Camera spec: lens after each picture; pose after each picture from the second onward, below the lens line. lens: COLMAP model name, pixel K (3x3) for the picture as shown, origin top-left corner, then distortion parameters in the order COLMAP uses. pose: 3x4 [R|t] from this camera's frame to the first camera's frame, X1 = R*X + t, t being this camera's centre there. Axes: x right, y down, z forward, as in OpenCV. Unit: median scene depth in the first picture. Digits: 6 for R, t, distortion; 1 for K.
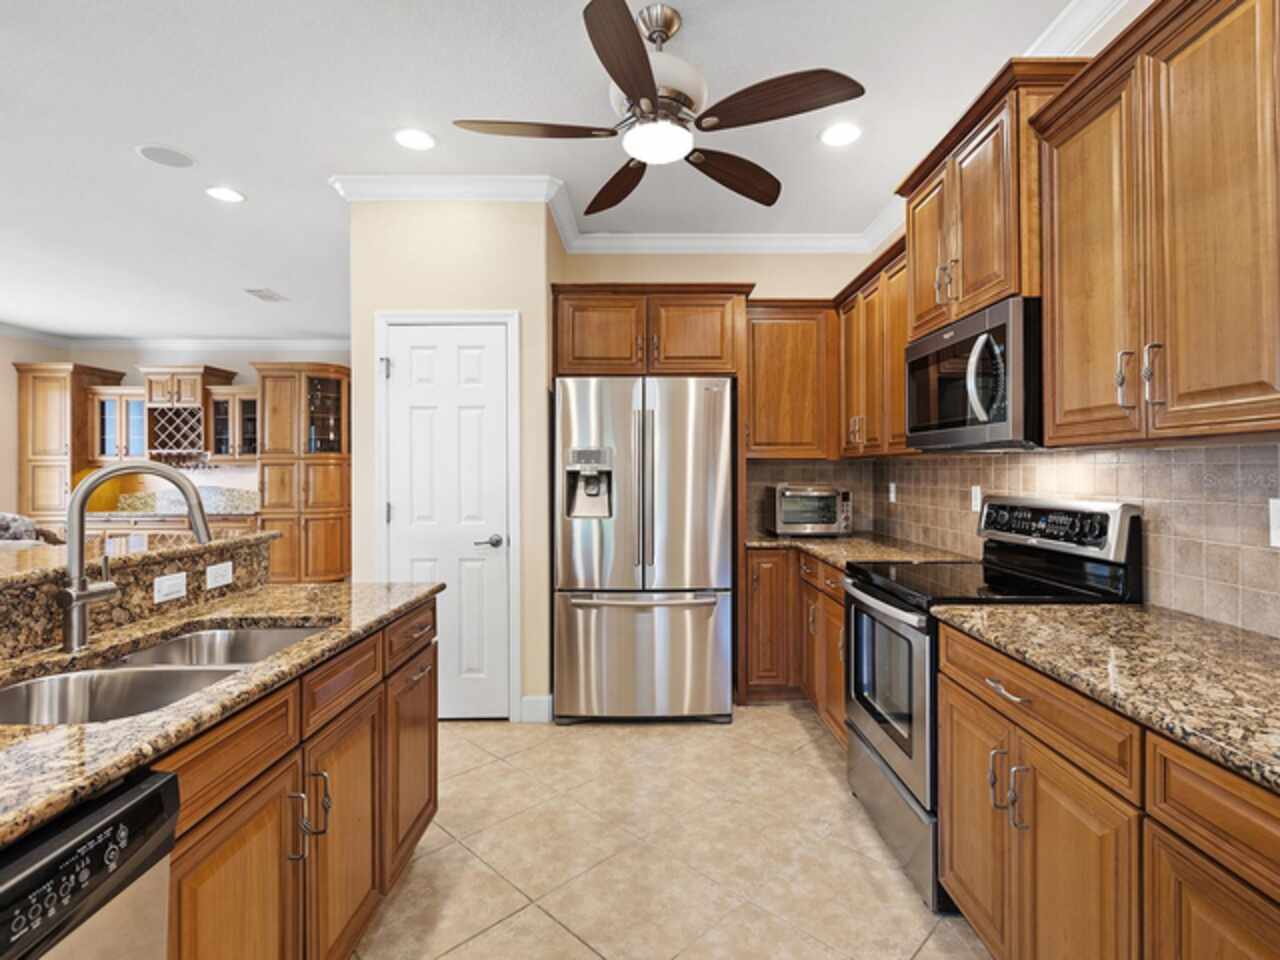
lens RADIAL K [[654.2, 0, 646.4], [0, 654.2, 471.3], [0, 0, 1]] dist [0.000031, 0.001217]
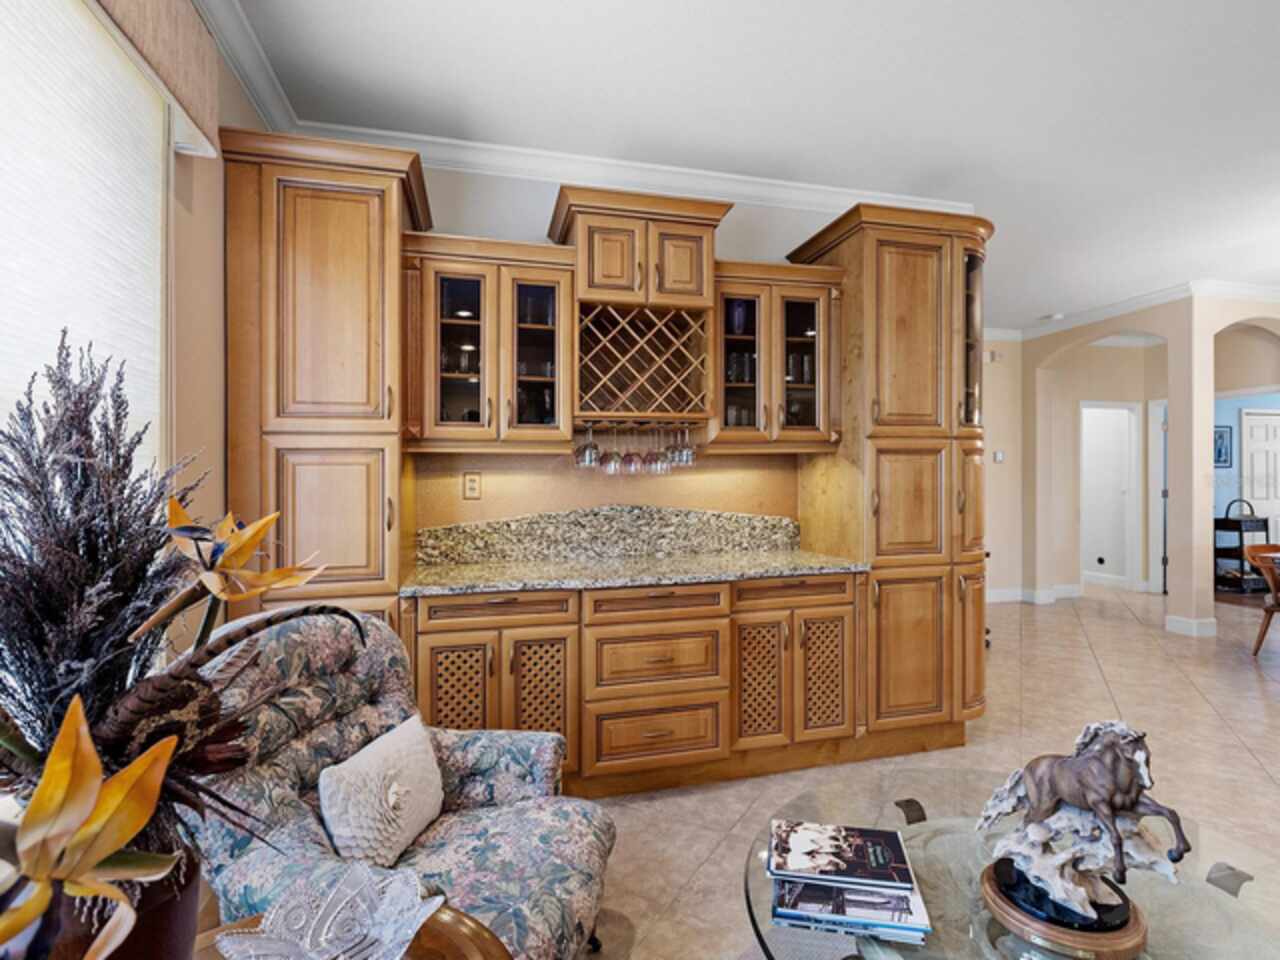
lens RADIAL K [[654.2, 0, 648.1], [0, 654.2, 483.0], [0, 0, 1]] dist [0.000031, 0.001217]
pose [[0.969571, -0.003148, 0.244789, -0.818801], [0.002318, 0.999991, 0.003678, 0.008352], [-0.244798, -0.002999, 0.969569, 0.619521]]
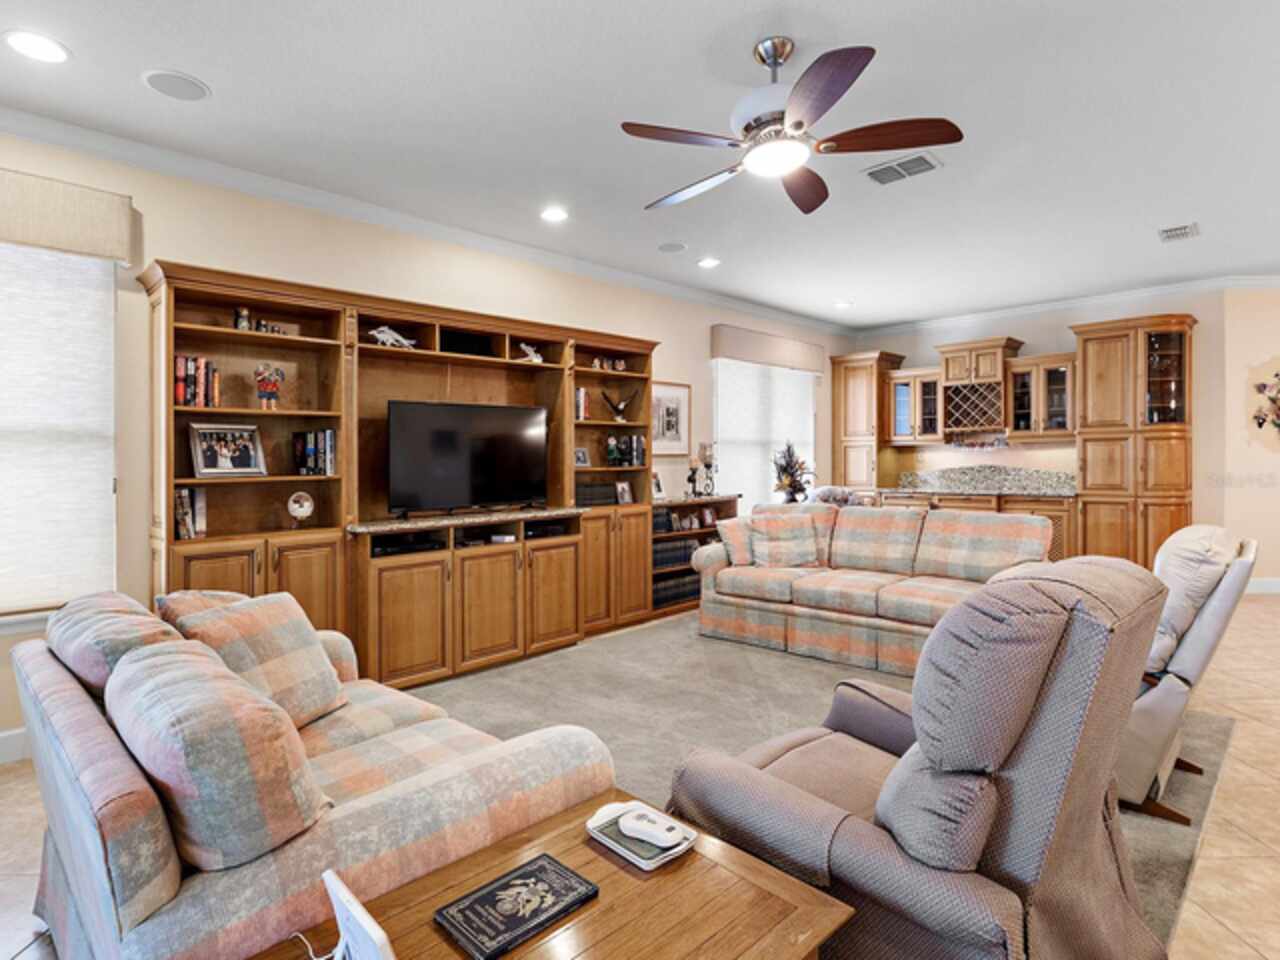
lens RADIAL K [[654.2, 0, 638.6], [0, 654.2, 462.6], [0, 0, 1]] dist [0.000031, 0.001217]
pose [[0.702330, -0.000292, -0.711852, -0.374478], [0.009888, 0.999907, 0.009345, 0.005937], [0.711783, -0.013602, 0.702268, -0.045895]]
